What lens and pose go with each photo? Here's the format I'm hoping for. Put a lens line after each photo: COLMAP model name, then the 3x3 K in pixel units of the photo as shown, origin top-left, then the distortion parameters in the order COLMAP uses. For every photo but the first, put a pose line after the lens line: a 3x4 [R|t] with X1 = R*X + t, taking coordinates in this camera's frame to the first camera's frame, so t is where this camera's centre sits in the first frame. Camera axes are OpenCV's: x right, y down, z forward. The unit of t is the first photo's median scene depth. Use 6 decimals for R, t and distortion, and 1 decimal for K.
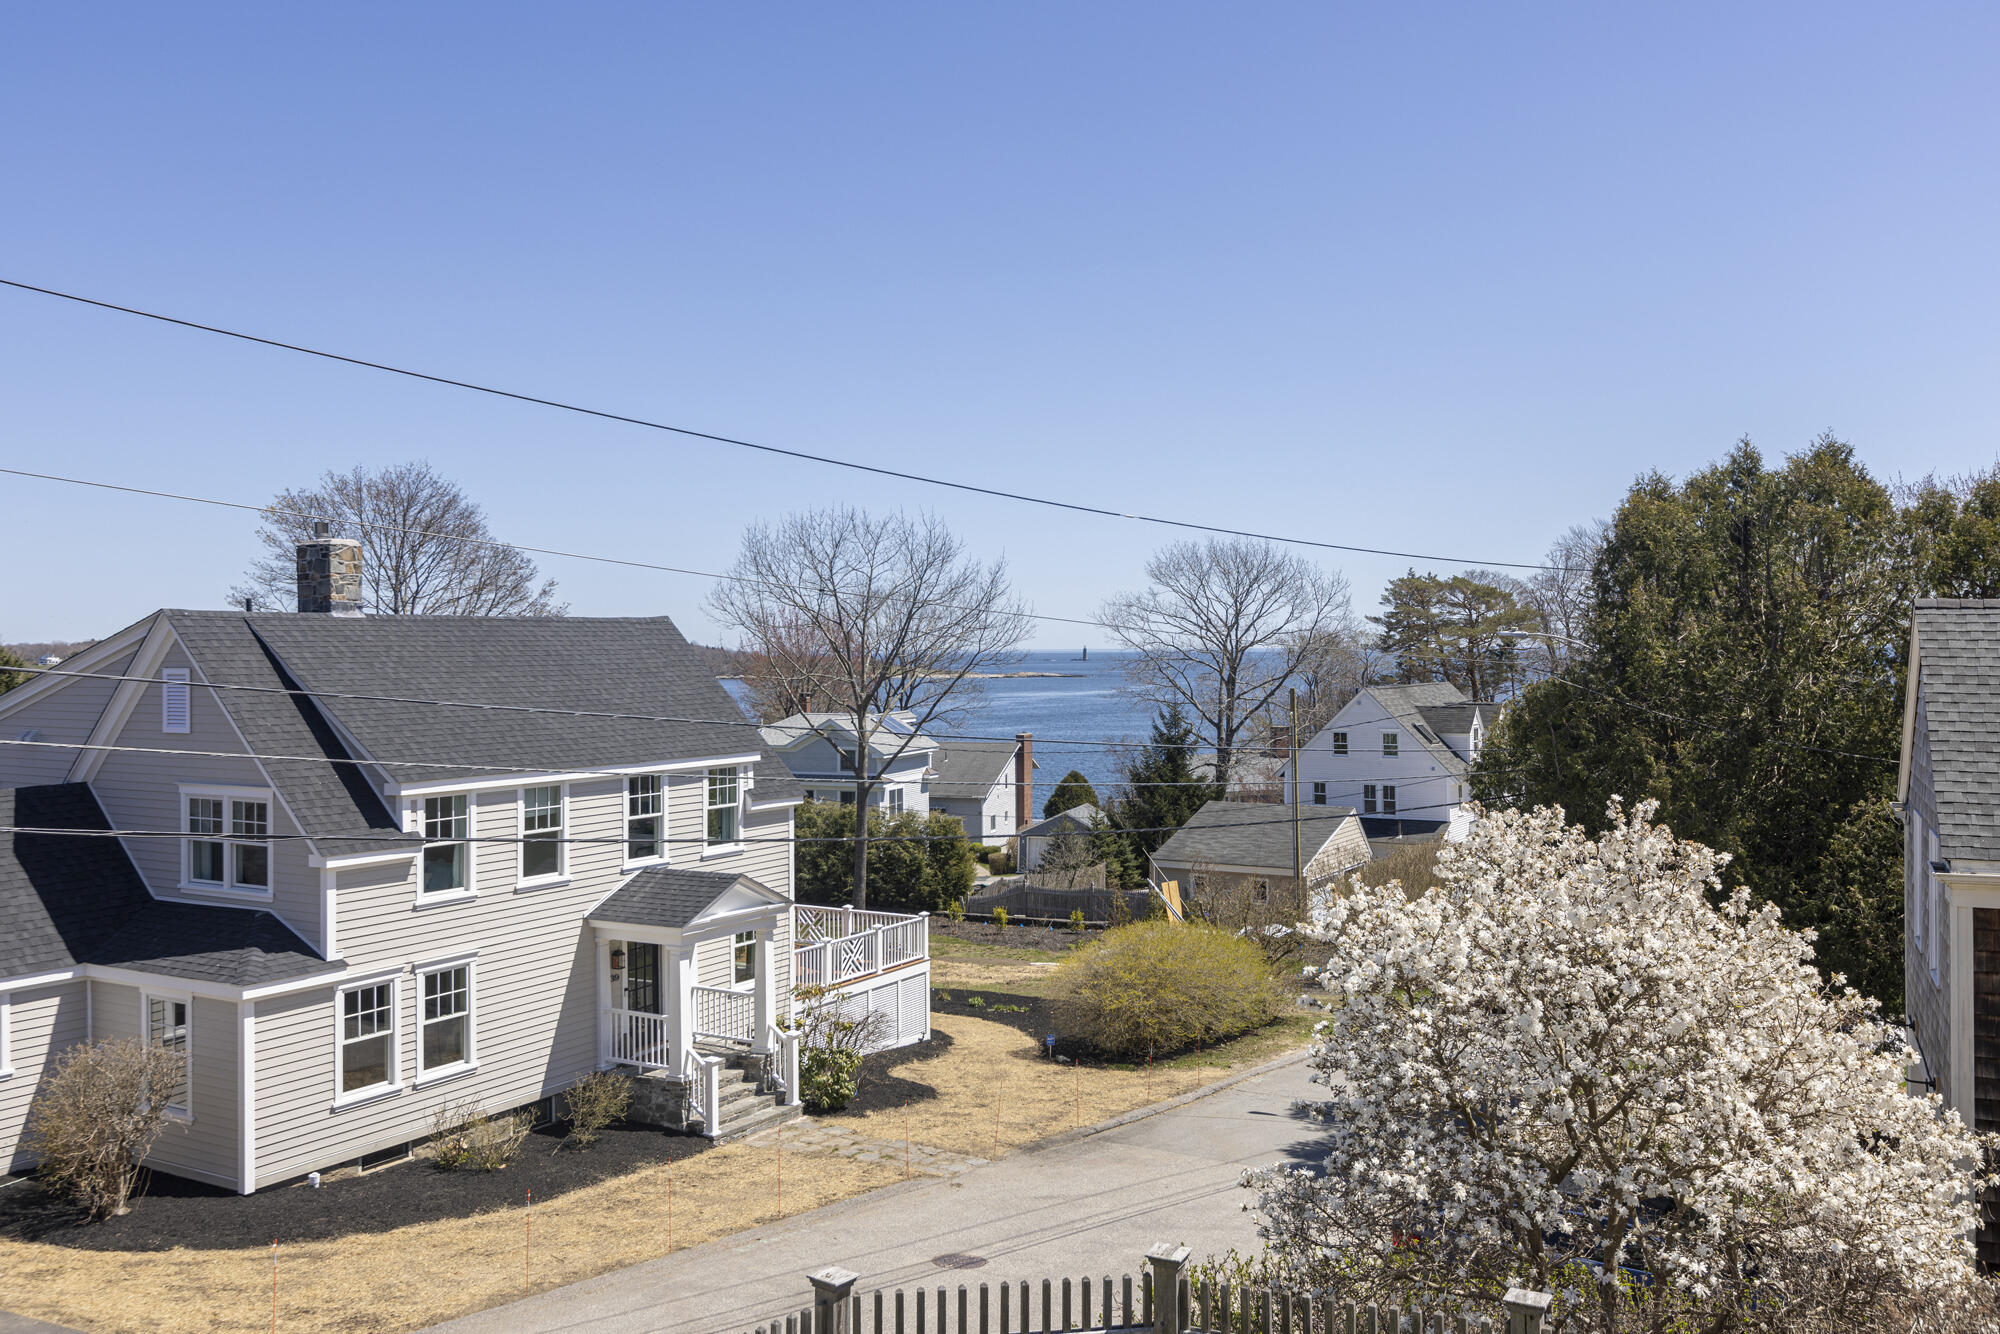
lens RADIAL K [[1746.5, 0, 987.2], [0, 1746.5, 658.1], [0, 0, 1]] dist [0.040571, -0.014201]
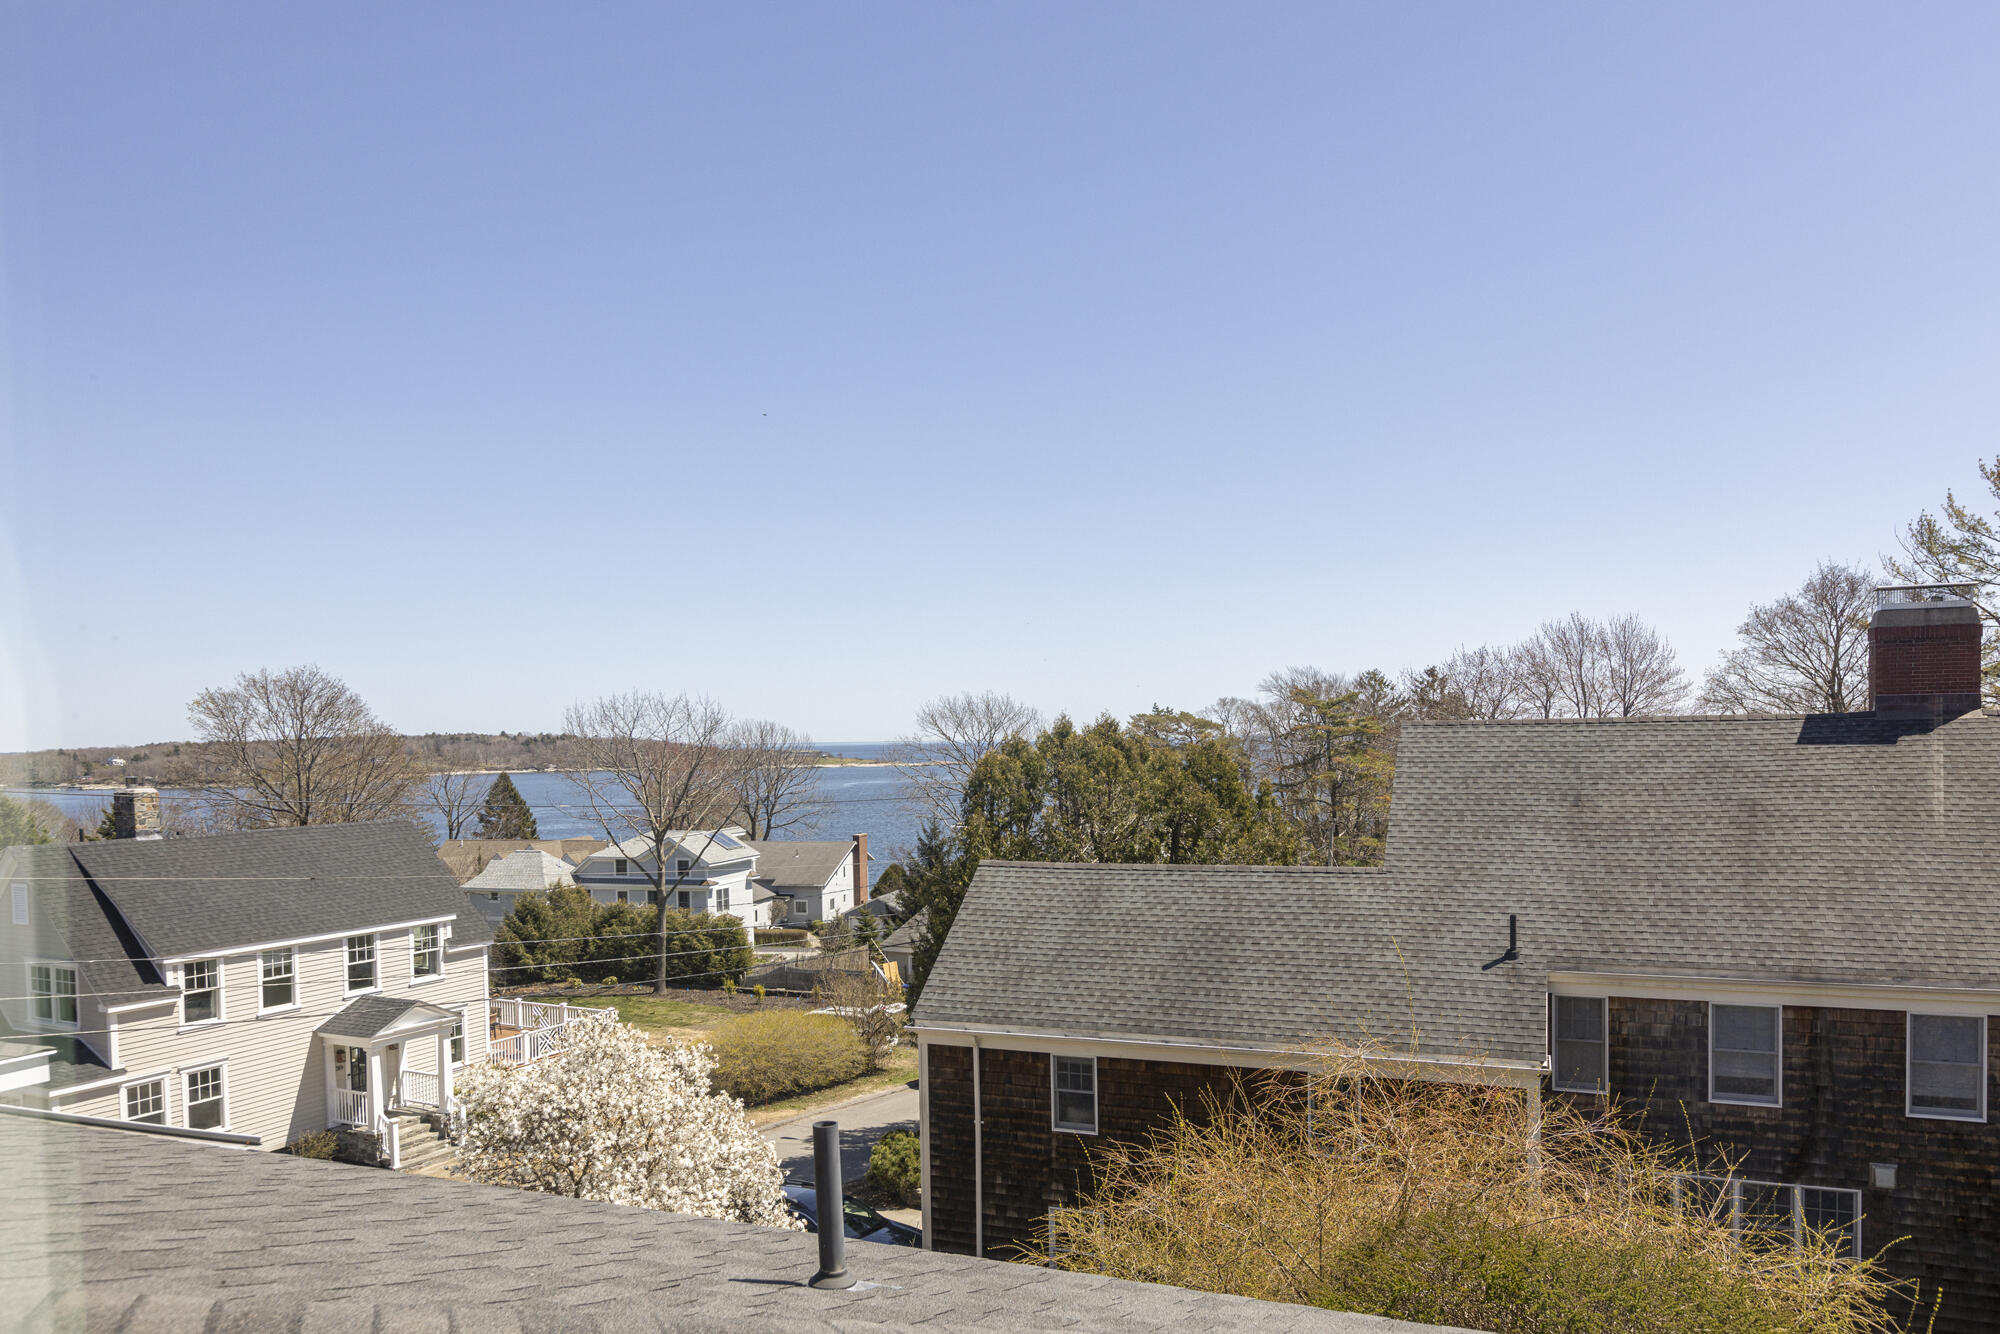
lens RADIAL K [[1421.7, 0, 980.3], [0, 1421.7, 807.0], [0, 0, 1]] dist [0.010626, 0.000719]
pose [[0.998335, -0.012578, 0.056285, 0.294913], [0.010397, 0.999190, 0.038884, -0.093875], [-0.056729, -0.038234, 0.997657, -0.287788]]
